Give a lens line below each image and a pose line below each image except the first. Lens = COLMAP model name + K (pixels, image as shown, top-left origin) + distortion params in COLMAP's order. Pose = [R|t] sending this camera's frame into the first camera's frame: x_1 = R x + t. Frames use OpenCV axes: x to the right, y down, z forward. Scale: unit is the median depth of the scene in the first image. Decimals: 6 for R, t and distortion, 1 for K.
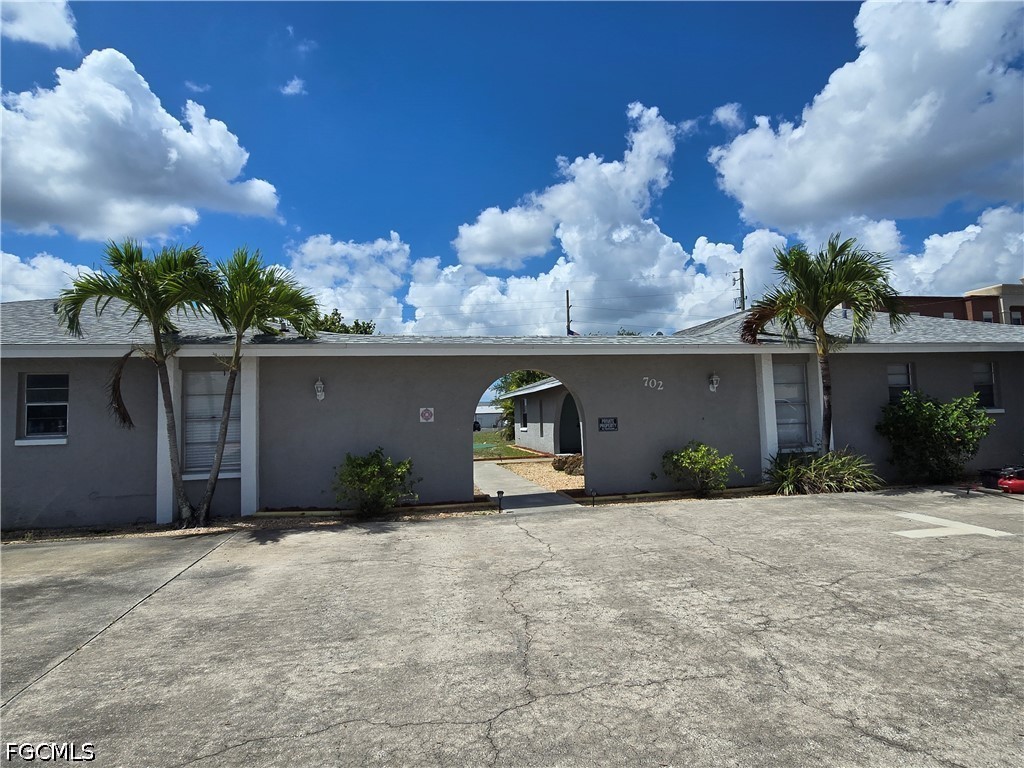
lens RADIAL K [[594.3, 0, 512.0], [0, 594.3, 384.0], [0, 0, 1]] dist [-0.006128, -0.000957]
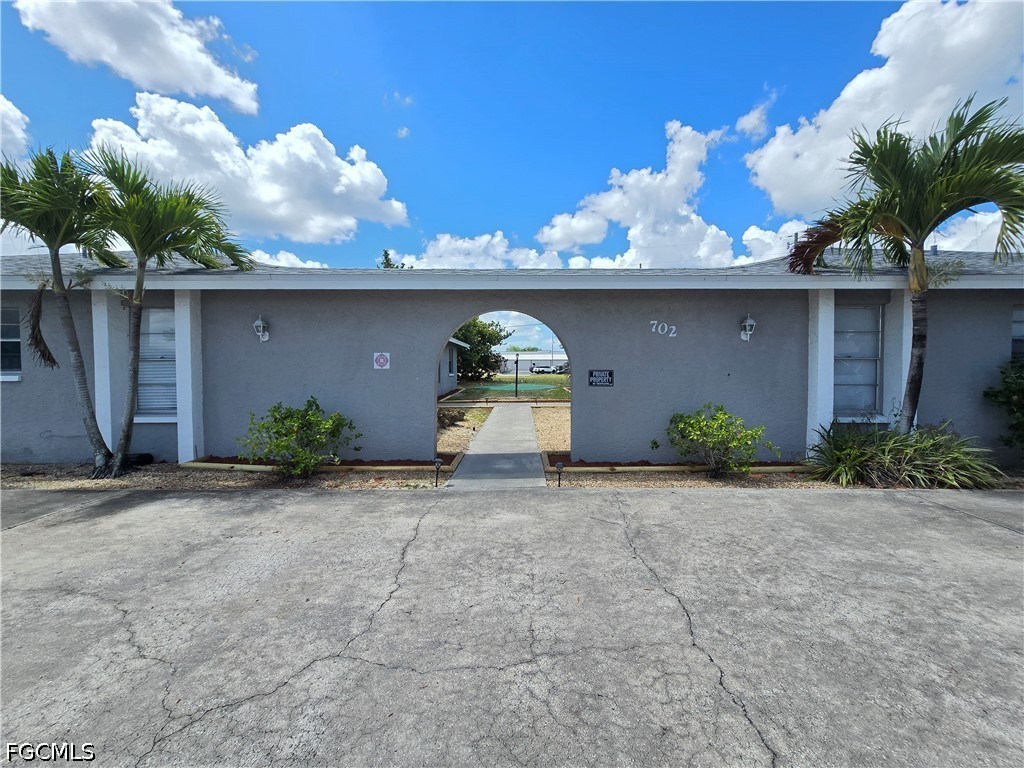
lens RADIAL K [[421.3, 0, 513.9], [0, 421.3, 379.5], [0, 0, 1]] dist [-0.003798, -0.000032]
pose [[0.978285, 0.035868, -0.204138, 0.171071], [-0.015699, 0.994906, 0.099576, 0.014687], [0.206670, -0.094209, 0.973865, 0.431993]]
